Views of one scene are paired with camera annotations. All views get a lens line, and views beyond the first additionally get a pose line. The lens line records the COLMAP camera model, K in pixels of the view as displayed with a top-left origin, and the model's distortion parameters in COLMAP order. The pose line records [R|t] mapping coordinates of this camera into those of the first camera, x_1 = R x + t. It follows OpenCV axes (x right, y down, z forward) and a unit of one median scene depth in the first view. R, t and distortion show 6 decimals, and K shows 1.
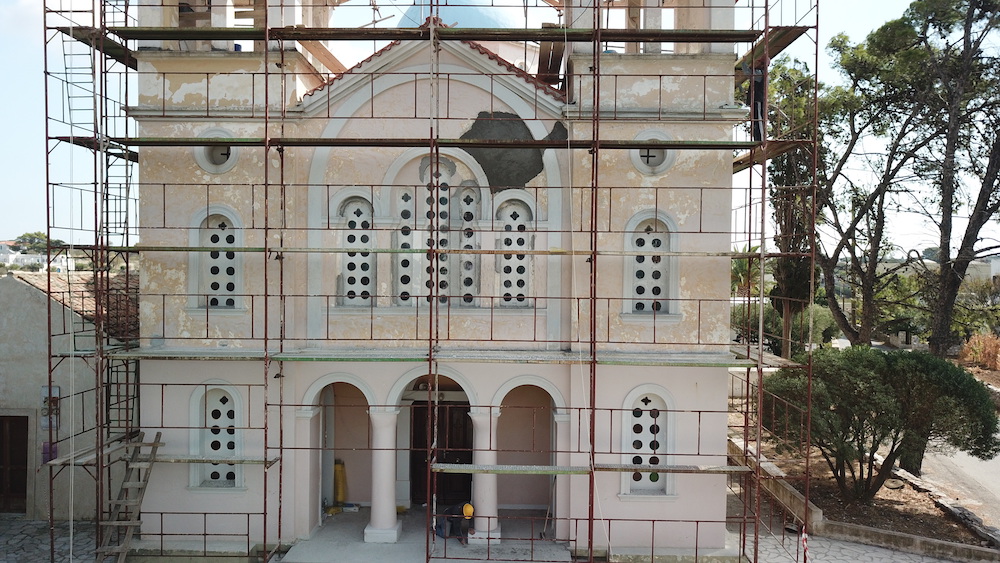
lens RADIAL K [[772.1, 0, 504.6], [0, 772.1, 288.4], [0, 0, 1]] dist [0.005516, -0.008518]
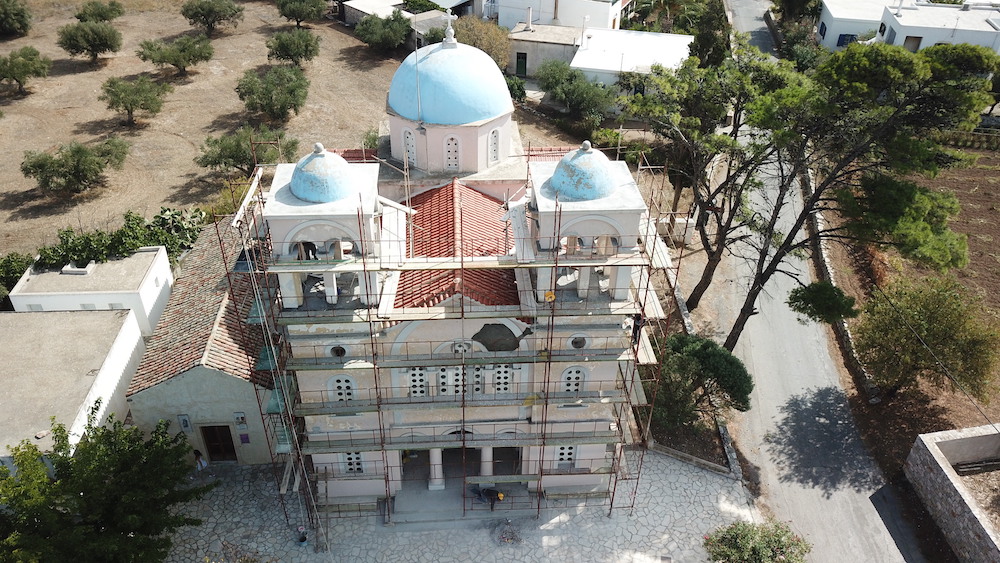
lens RADIAL K [[754.6, 0, 504.0], [0, 754.6, 285.4], [0, 0, 1]] dist [0.010628, -0.003681]
pose [[0.996115, -0.041502, 0.077673, -0.118230], [-0.008929, 0.829850, 0.557915, -1.282491], [-0.087612, -0.556441, 0.826255, -0.391111]]
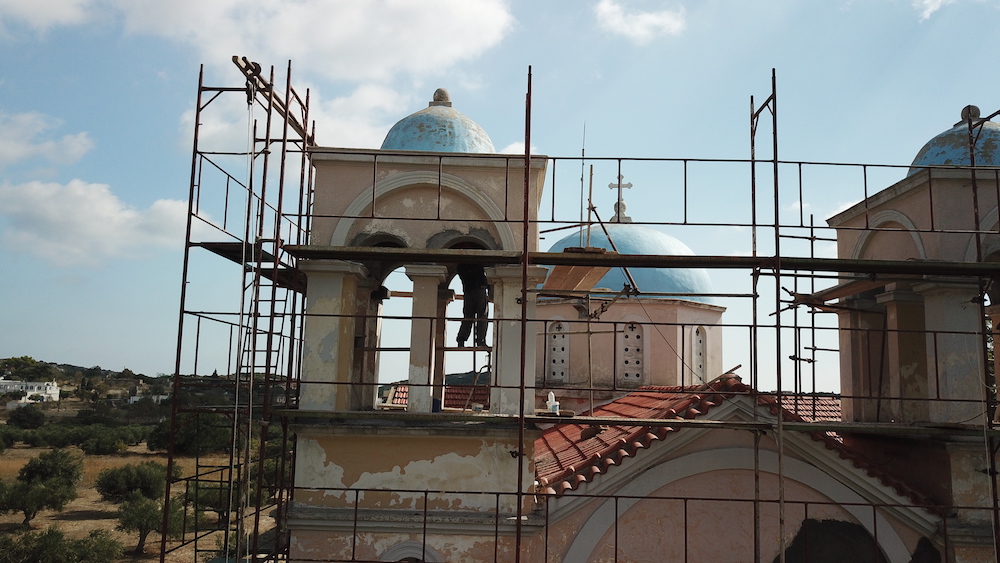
lens RADIAL K [[754.6, 0, 504.0], [0, 754.6, 285.4], [0, 0, 1]] dist [0.010628, -0.003681]
pose [[0.999738, 0.022504, 0.004064, -0.300073], [-0.021517, 0.985881, -0.166059, -0.317165], [-0.007744, 0.165928, 0.986107, 0.327624]]
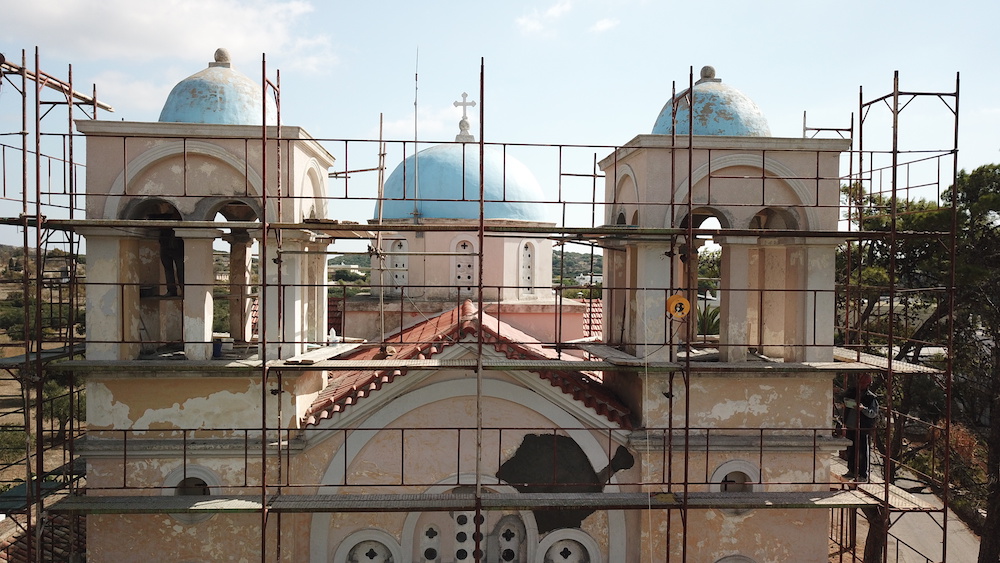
lens RADIAL K [[755.5, 0, 497.2], [0, 755.5, 284.3], [0, 0, 1]] dist [0.005115, 0.000766]
pose [[0.997420, 0.002561, 0.071743, -0.119602], [-0.002518, 0.999997, -0.000684, -0.389407], [-0.071744, 0.000501, 0.997423, 0.214477]]
